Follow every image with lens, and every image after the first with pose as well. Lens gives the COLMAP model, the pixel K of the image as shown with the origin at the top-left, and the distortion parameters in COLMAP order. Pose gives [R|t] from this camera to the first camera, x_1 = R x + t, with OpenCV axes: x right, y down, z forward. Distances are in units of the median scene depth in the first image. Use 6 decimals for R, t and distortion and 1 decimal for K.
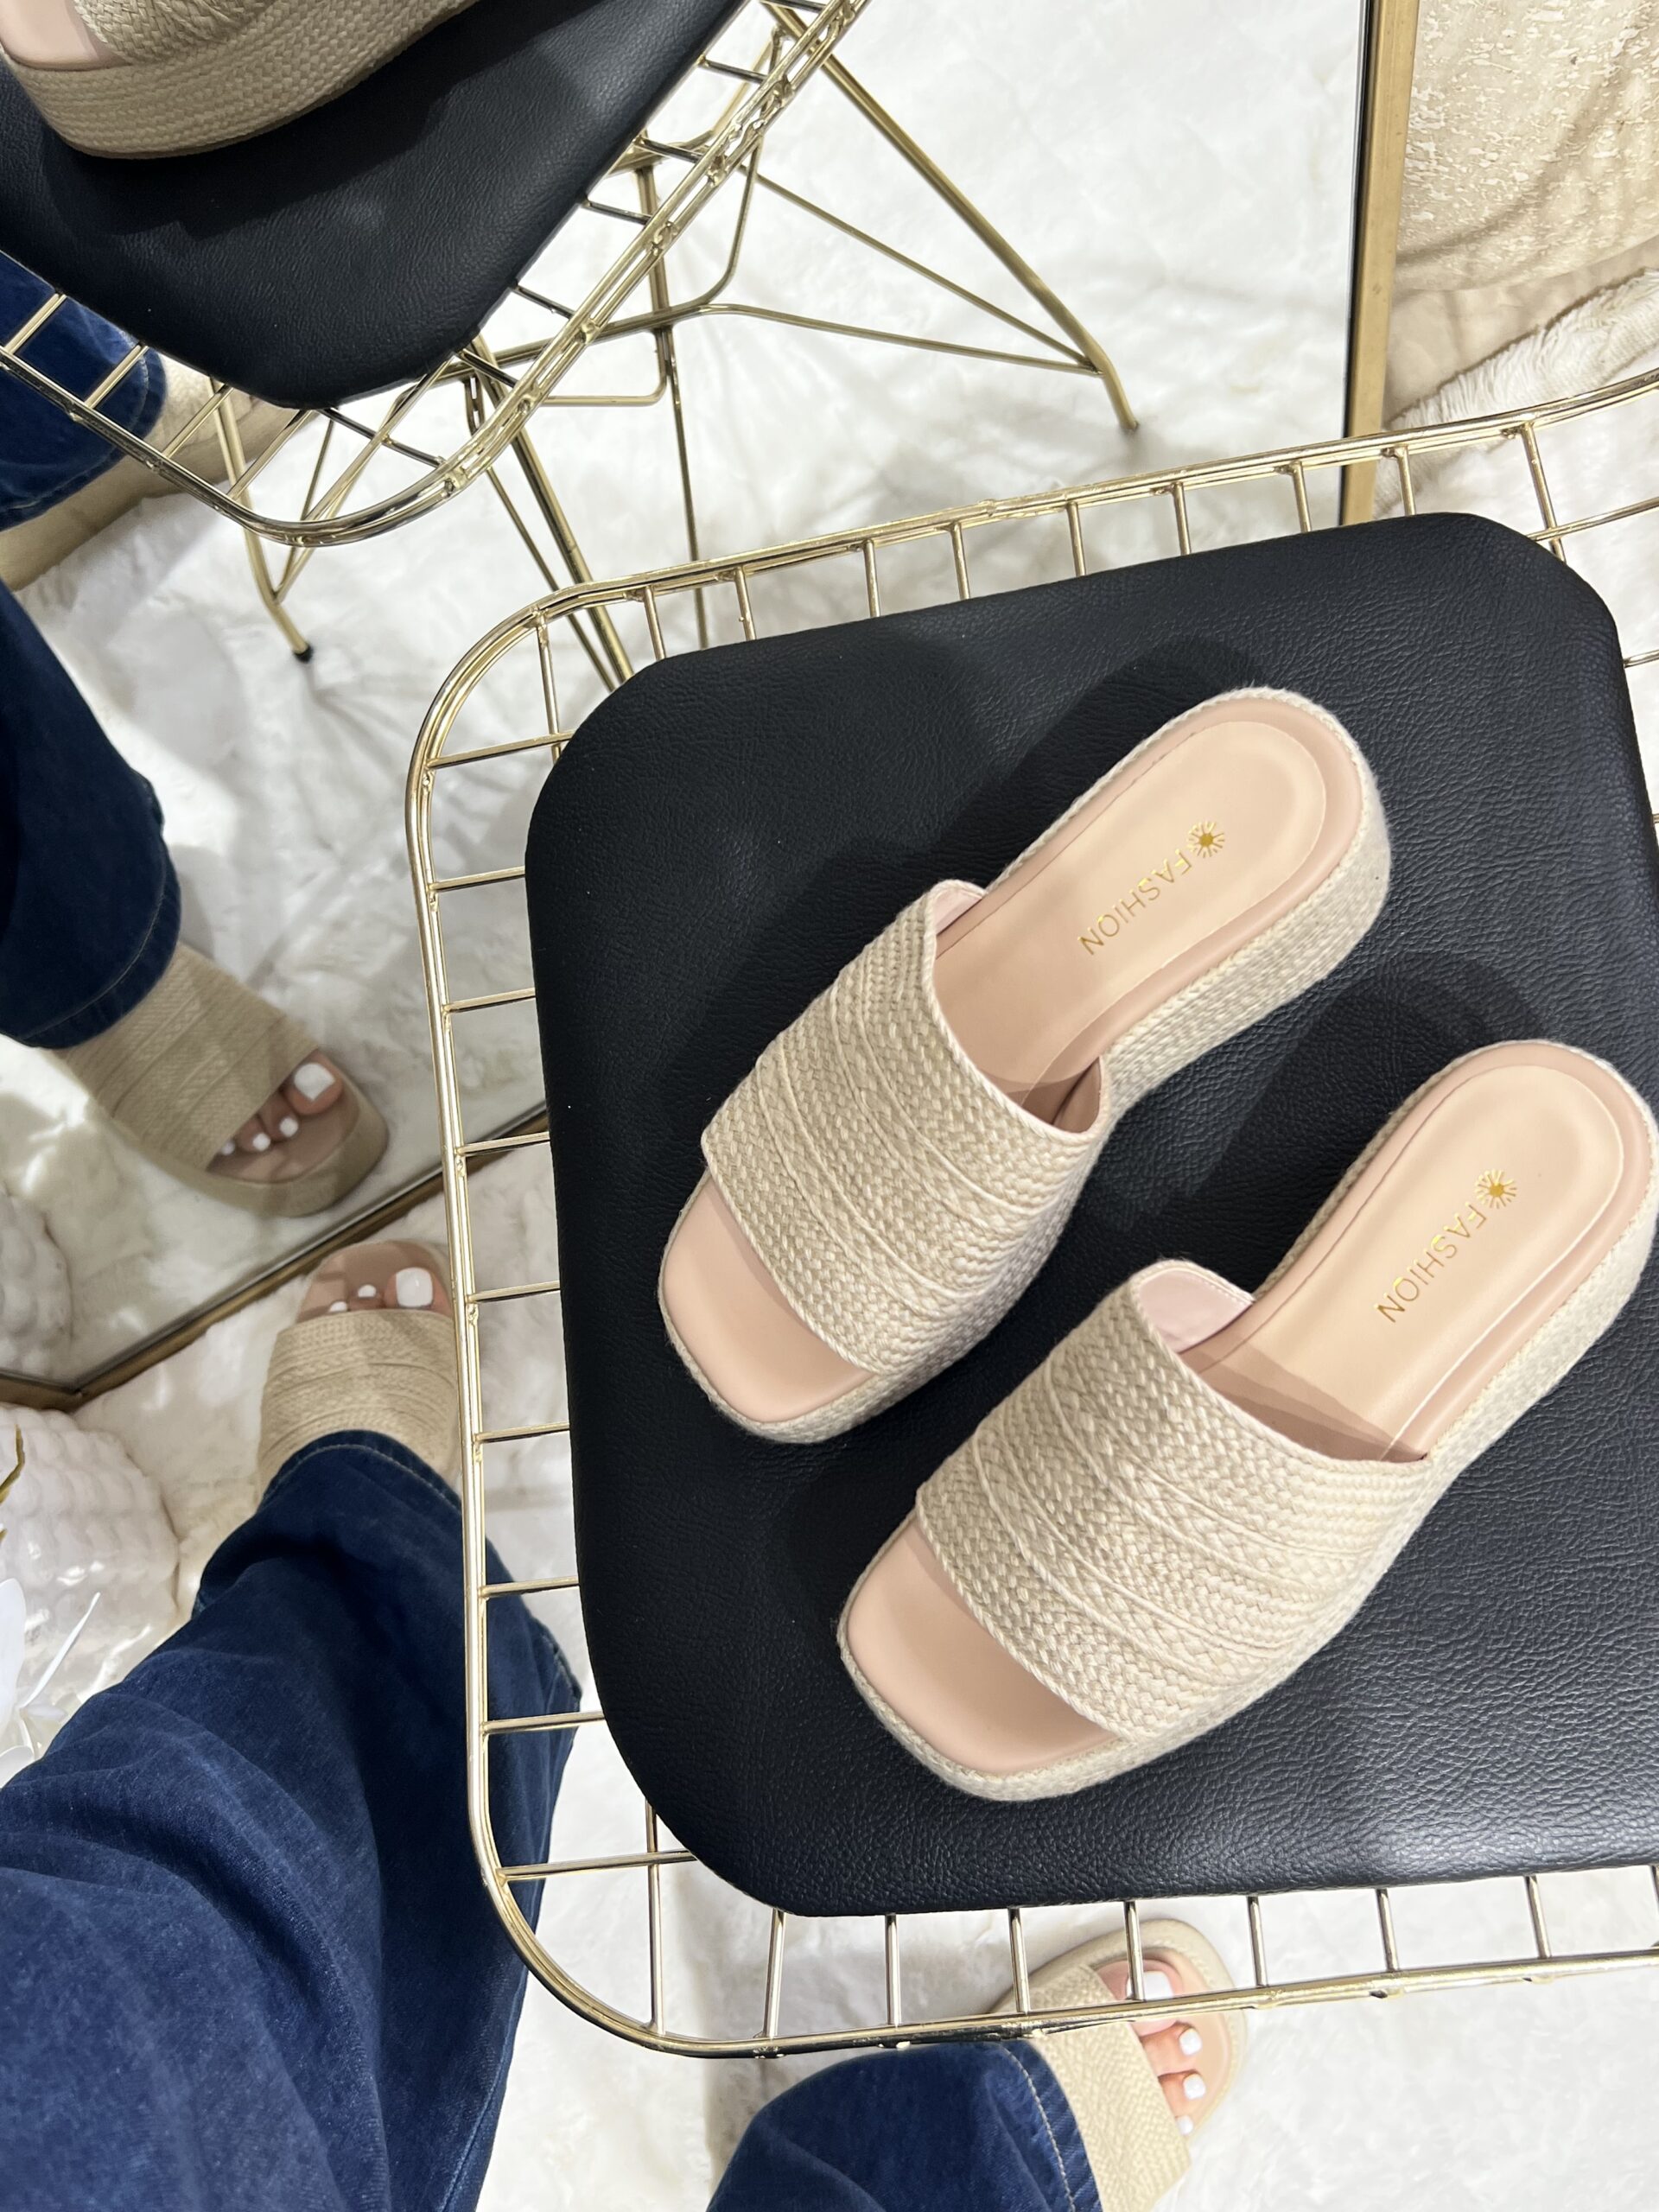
lens RADIAL K [[2060.4, 0, 831.0], [0, 2060.4, 1107.1], [0, 0, 1]] dist [0.012314, 0.000000]
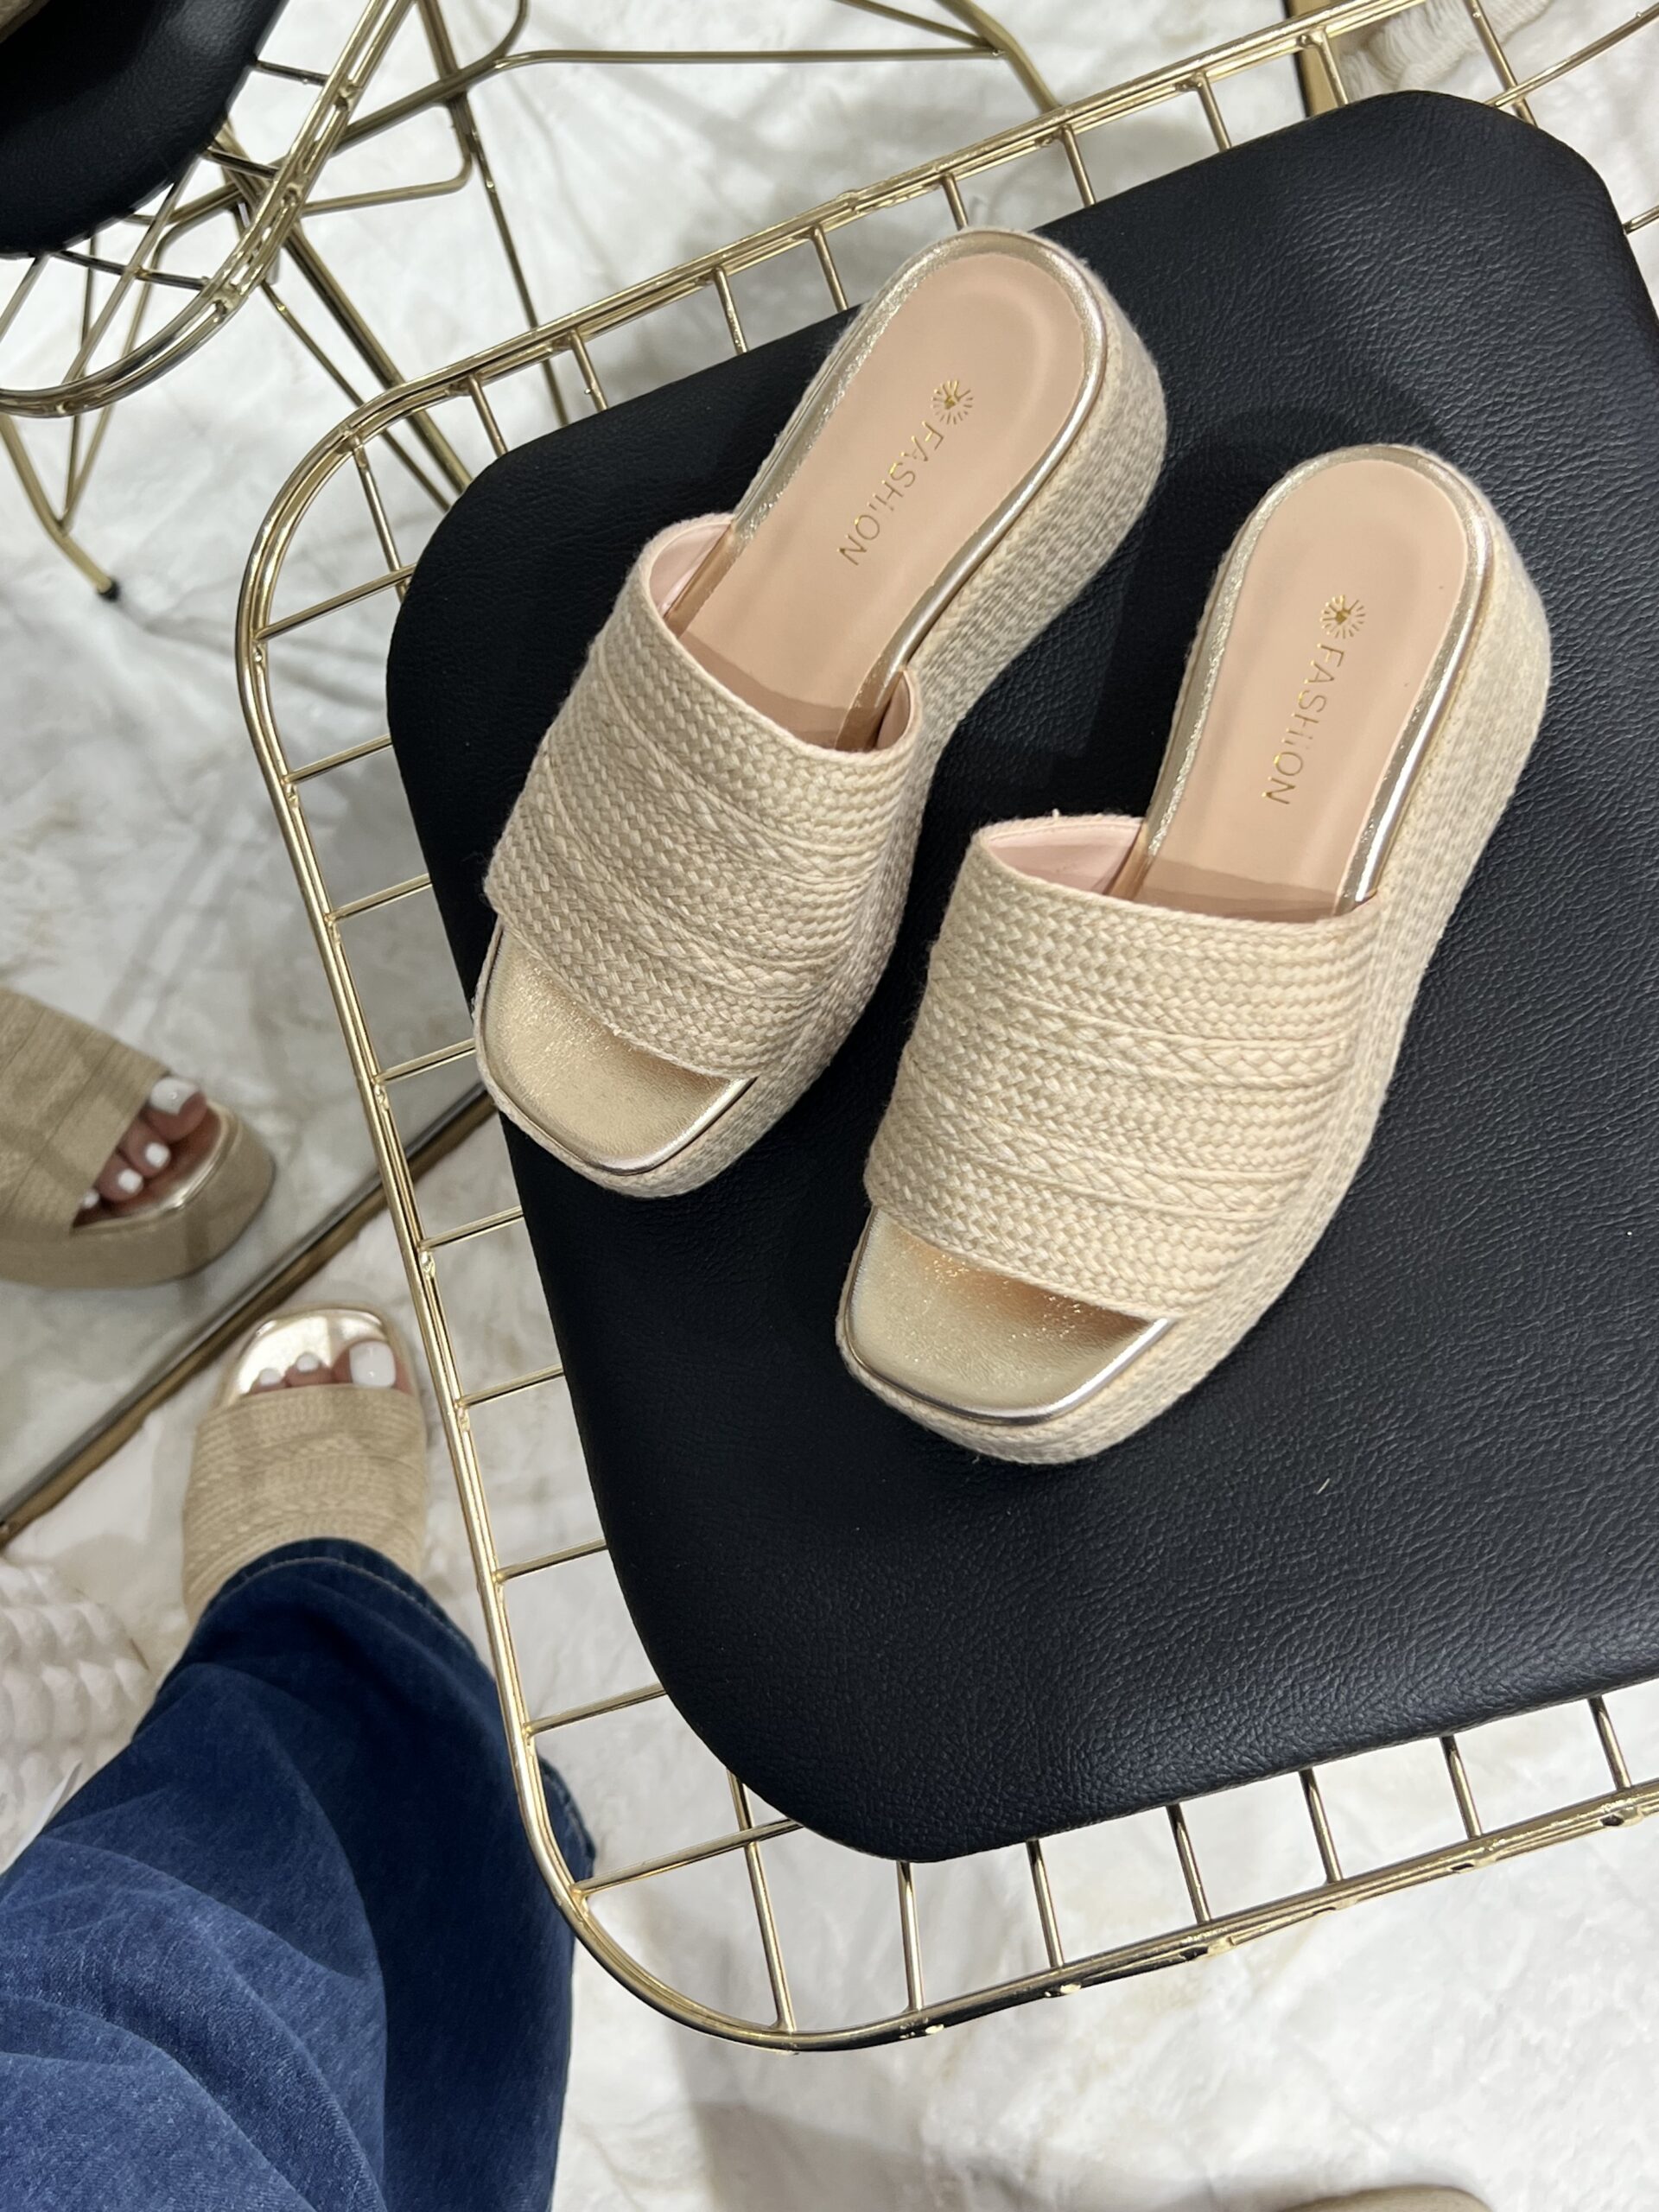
lens RADIAL K [[2668.8, 0, 827.8], [0, 2668.8, 1092.6], [0, 0, 1]] dist [0.023915, 0.000000]
pose [[0.982015, -0.186567, -0.028957, 0.034318], [0.186365, 0.982434, -0.009556, 0.079949], [0.030231, 0.003987, 0.999535, -0.093345]]
